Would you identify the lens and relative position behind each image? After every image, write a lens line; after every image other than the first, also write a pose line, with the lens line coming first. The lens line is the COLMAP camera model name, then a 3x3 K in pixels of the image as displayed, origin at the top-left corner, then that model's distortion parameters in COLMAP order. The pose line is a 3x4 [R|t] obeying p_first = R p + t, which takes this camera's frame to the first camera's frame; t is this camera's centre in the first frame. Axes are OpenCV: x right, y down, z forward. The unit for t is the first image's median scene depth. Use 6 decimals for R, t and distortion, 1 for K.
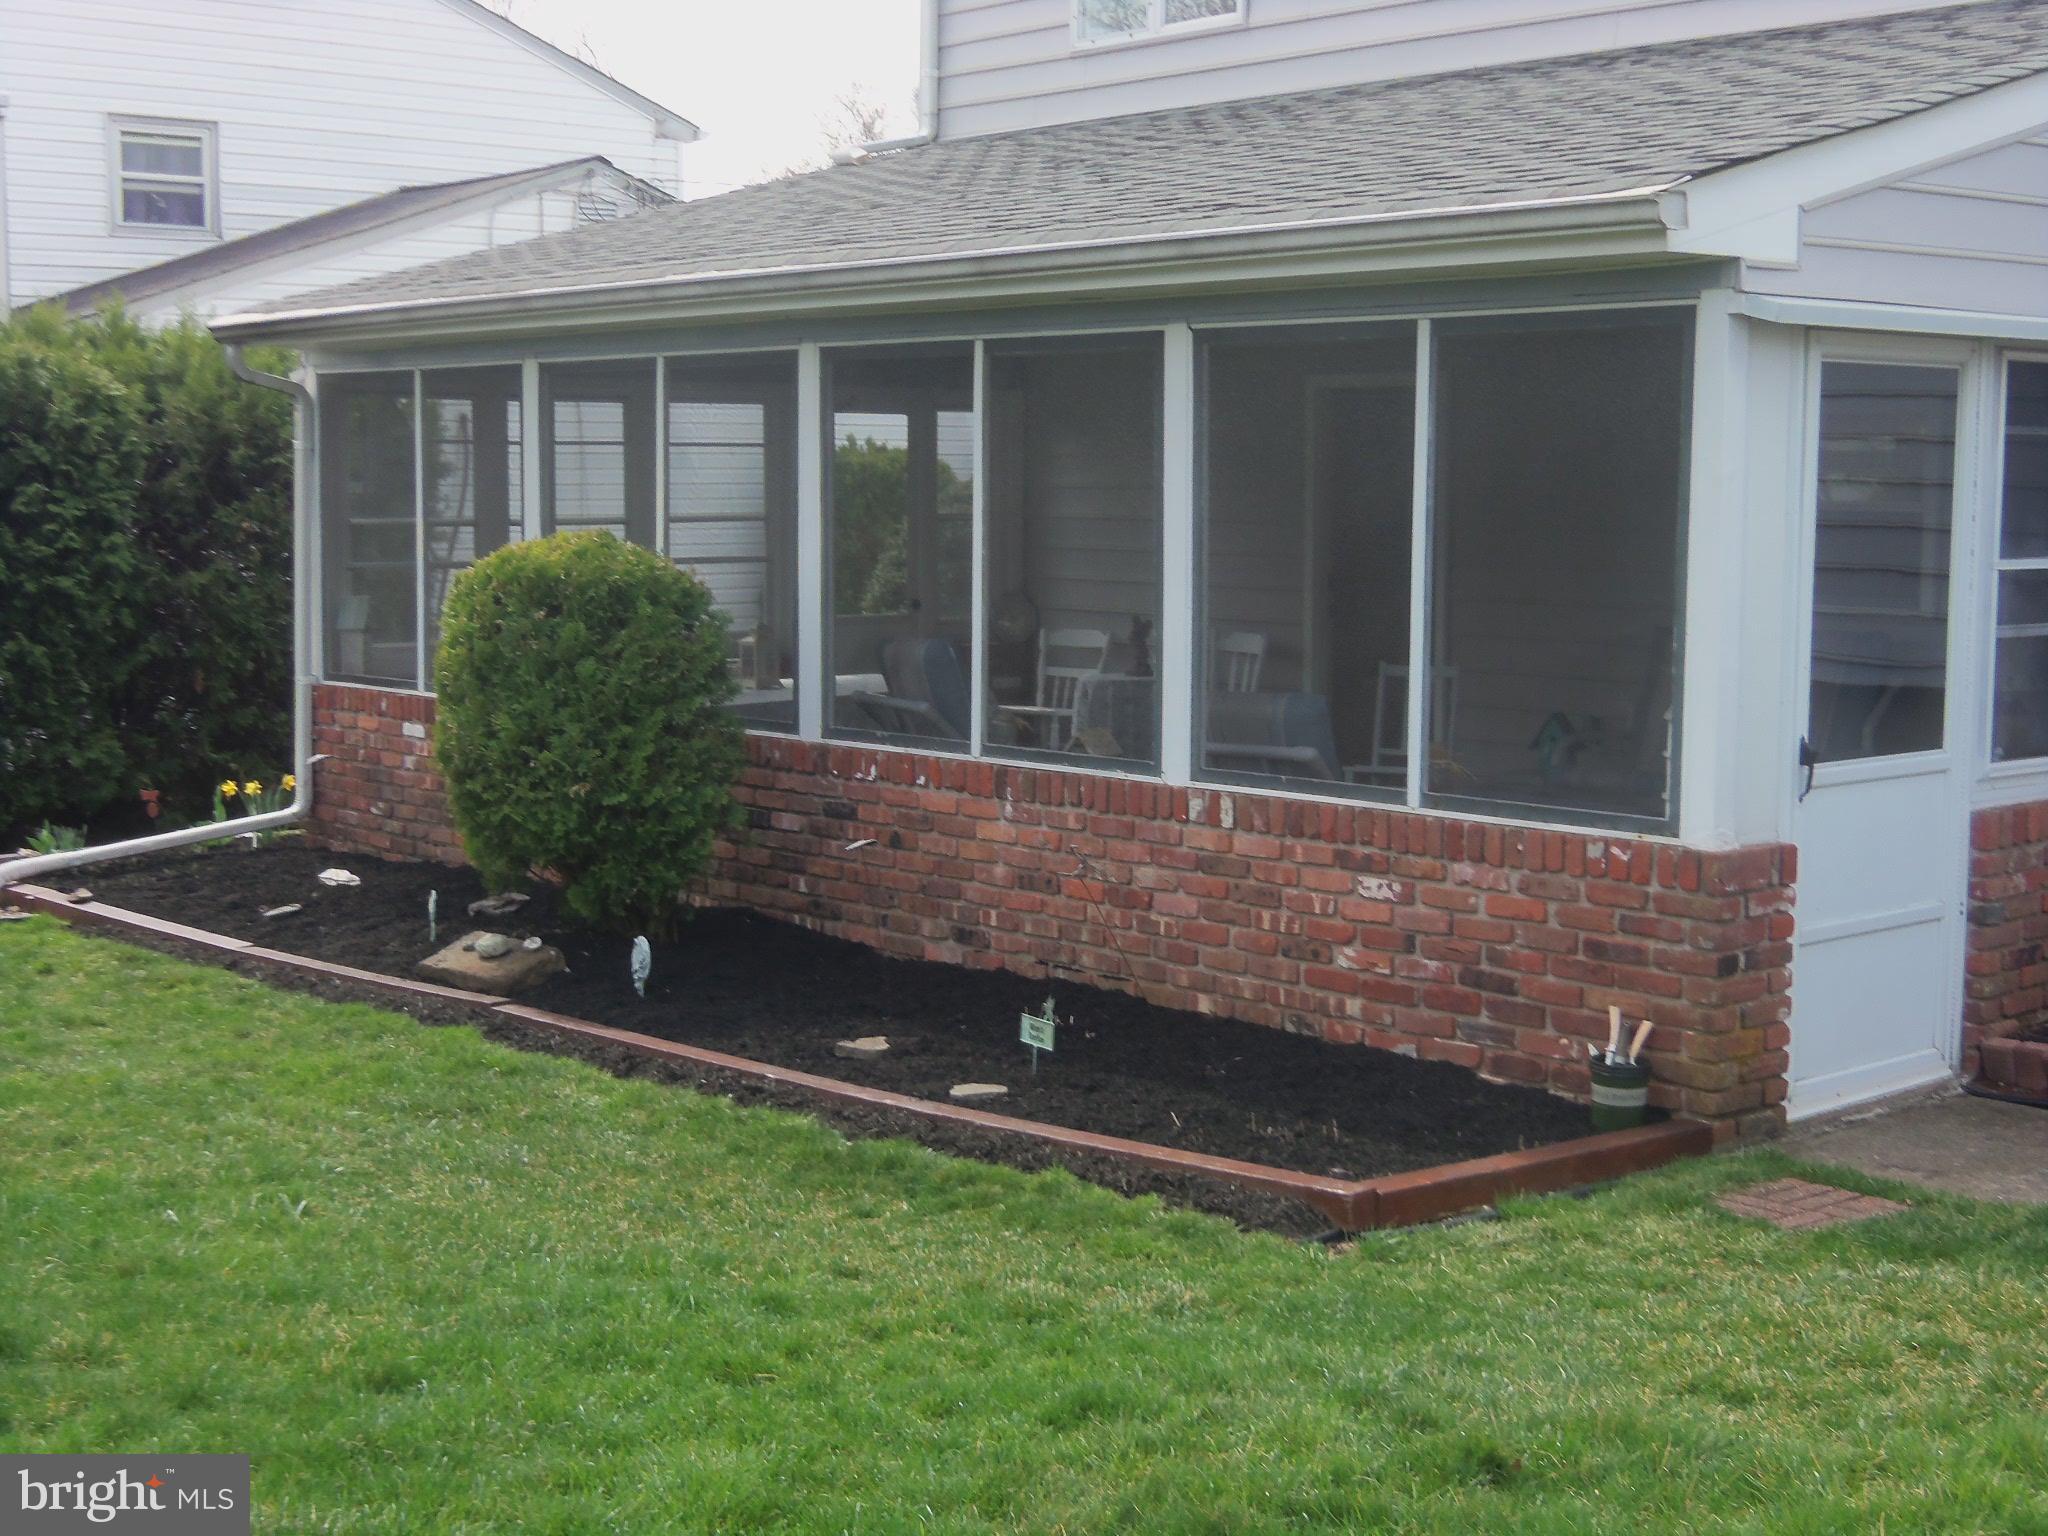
lens RADIAL K [[2883.4, 0, 1012.8], [0, 2883.4, 754.7], [0, 0, 1]] dist [-0.015450, 0.000000]
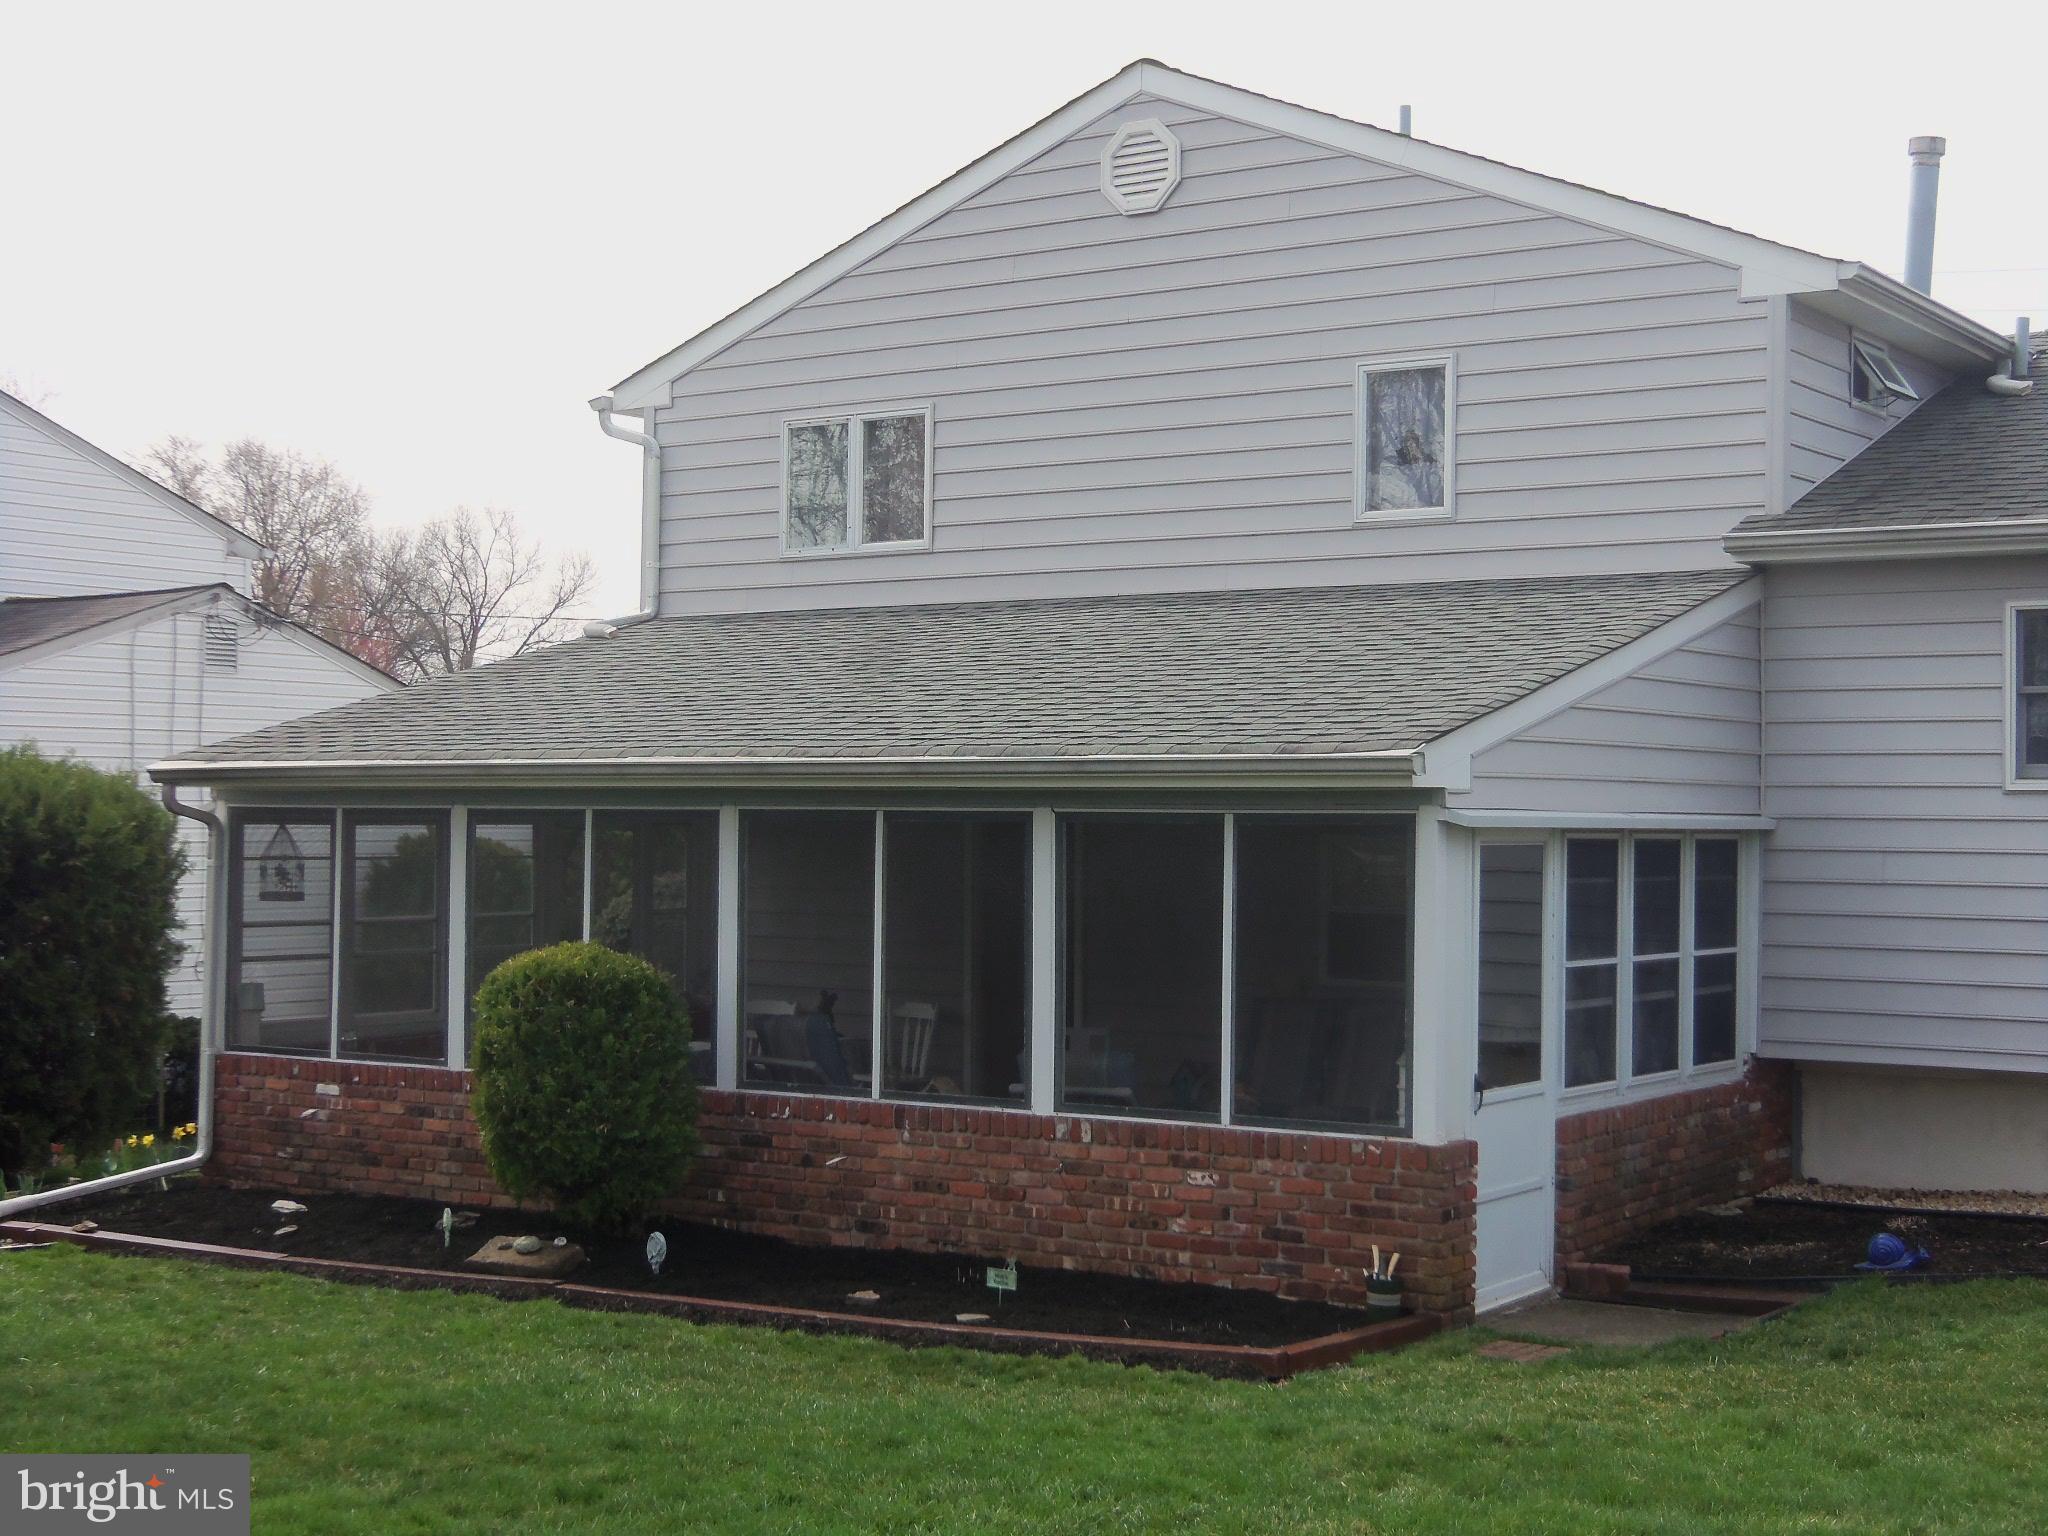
lens RADIAL K [[2883.4, 0, 1035.5], [0, 2883.4, 772.7], [0, 0, 1]] dist [-0.015450, 0.000000]
pose [[0.966445, 0.009018, 0.256717, -0.330016], [0.020221, 0.993612, -0.111027, 0.000097], [-0.256078, 0.112493, 0.960088, -0.445109]]
